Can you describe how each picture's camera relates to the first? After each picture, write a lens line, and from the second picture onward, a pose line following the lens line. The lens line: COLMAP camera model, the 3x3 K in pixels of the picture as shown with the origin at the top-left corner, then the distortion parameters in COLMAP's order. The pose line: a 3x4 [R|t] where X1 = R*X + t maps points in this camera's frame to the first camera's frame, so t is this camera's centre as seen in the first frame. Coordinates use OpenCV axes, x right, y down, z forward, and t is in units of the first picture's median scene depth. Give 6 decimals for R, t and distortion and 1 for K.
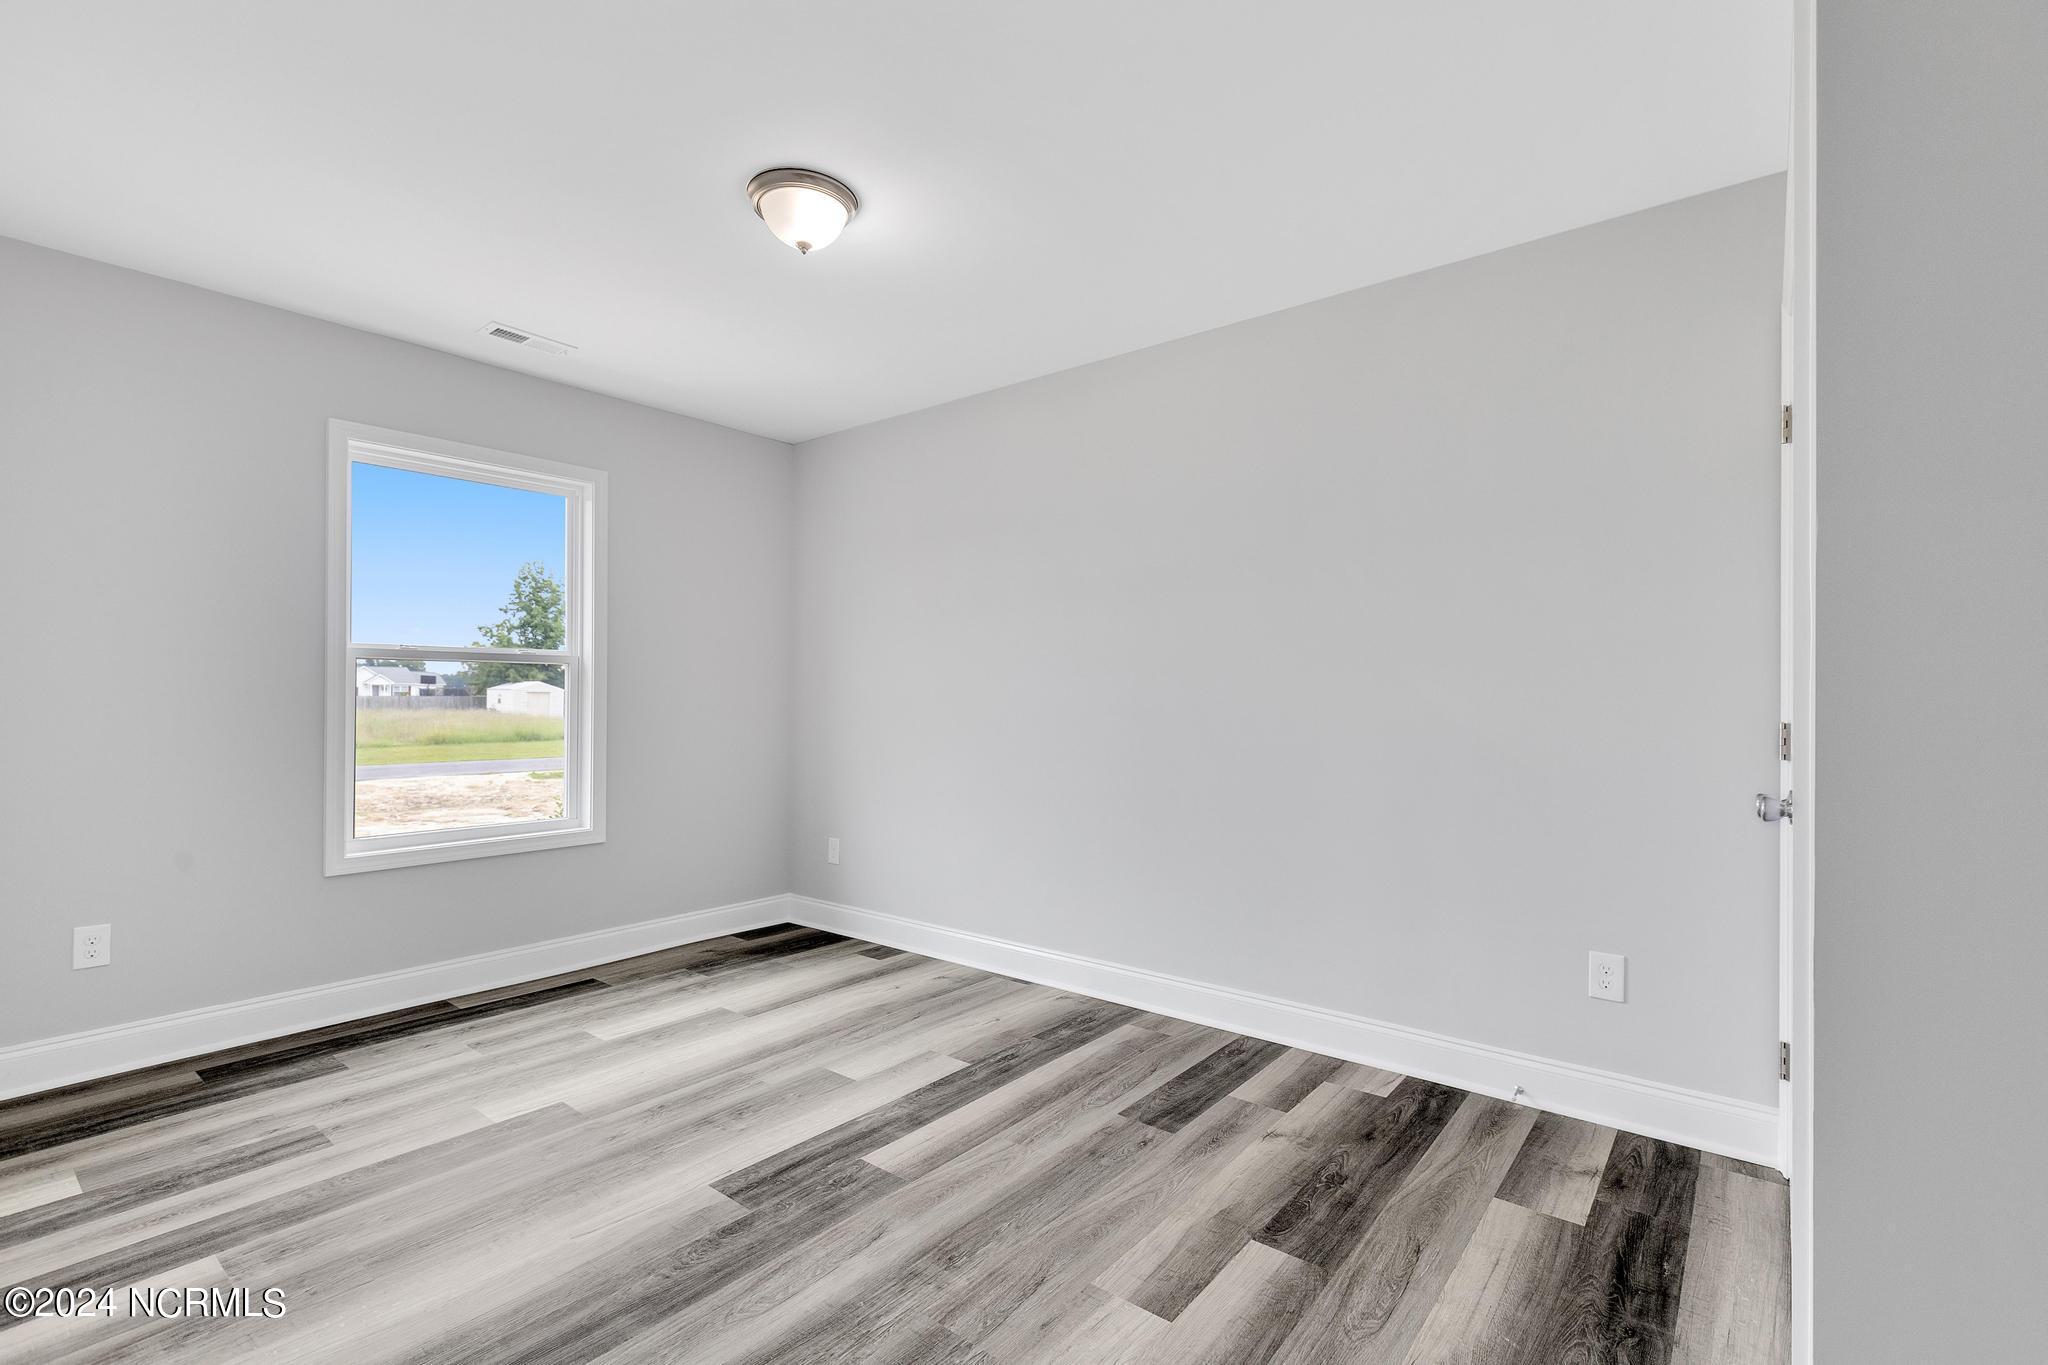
lens RADIAL K [[935.6, 0, 1026.0], [0, 935.6, 693.3], [0, 0, 1]] dist [0.007543, 0.002582]
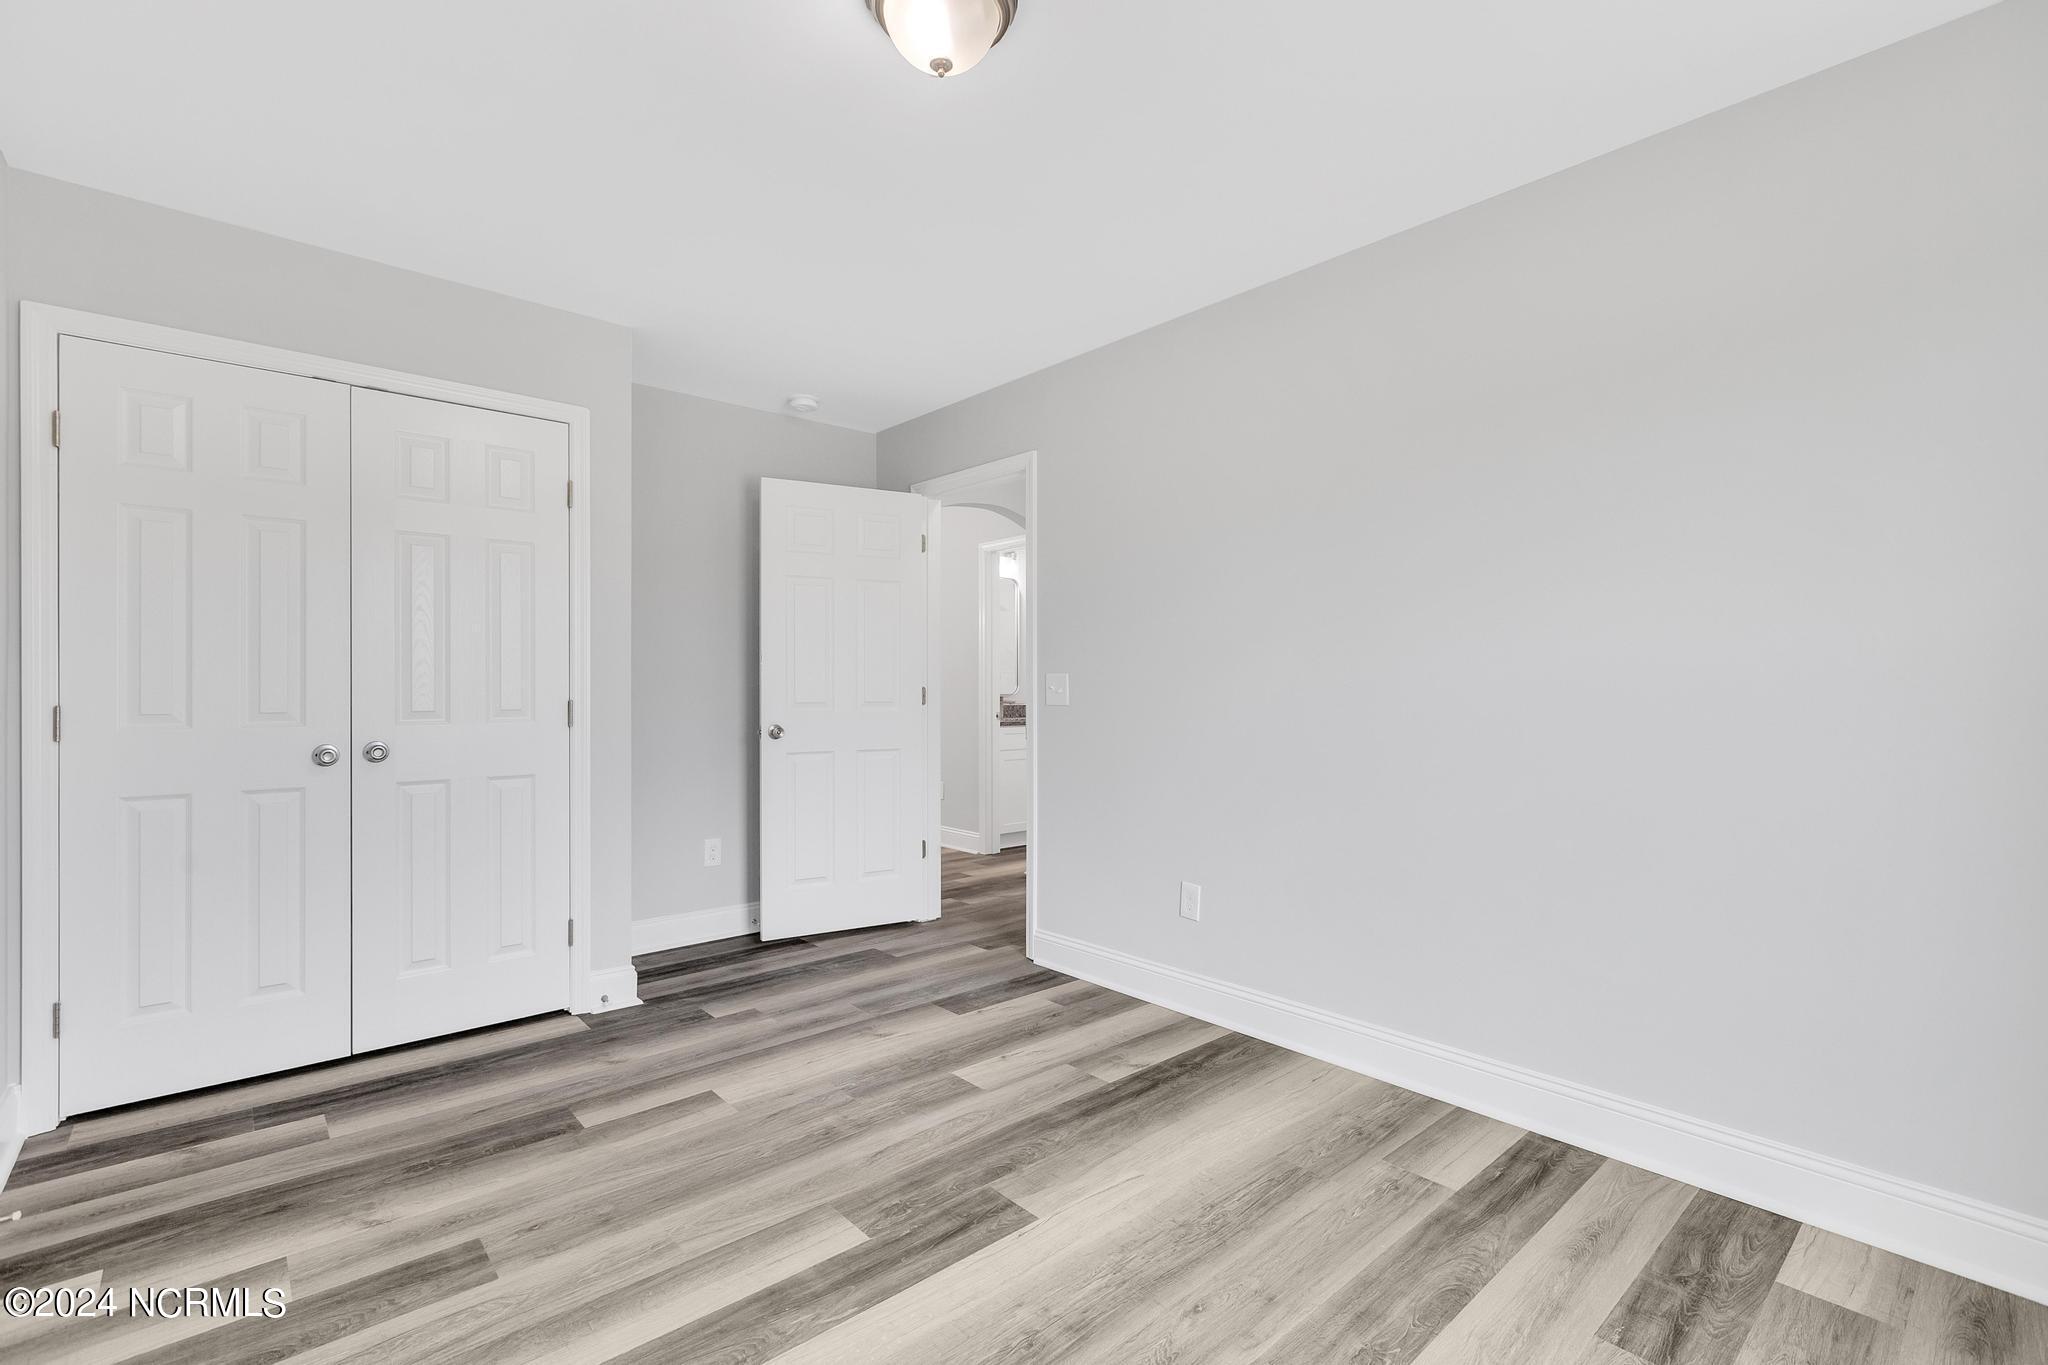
lens RADIAL K [[935.6, 0, 1020.3], [0, 935.6, 687.7], [0, 0, 1]] dist [0.007543, 0.002582]
pose [[-0.985850, -0.000546, 0.167630, -0.496515], [-0.002076, 0.999958, -0.008952, 0.015437], [-0.167618, -0.009173, -0.985809, 2.002349]]
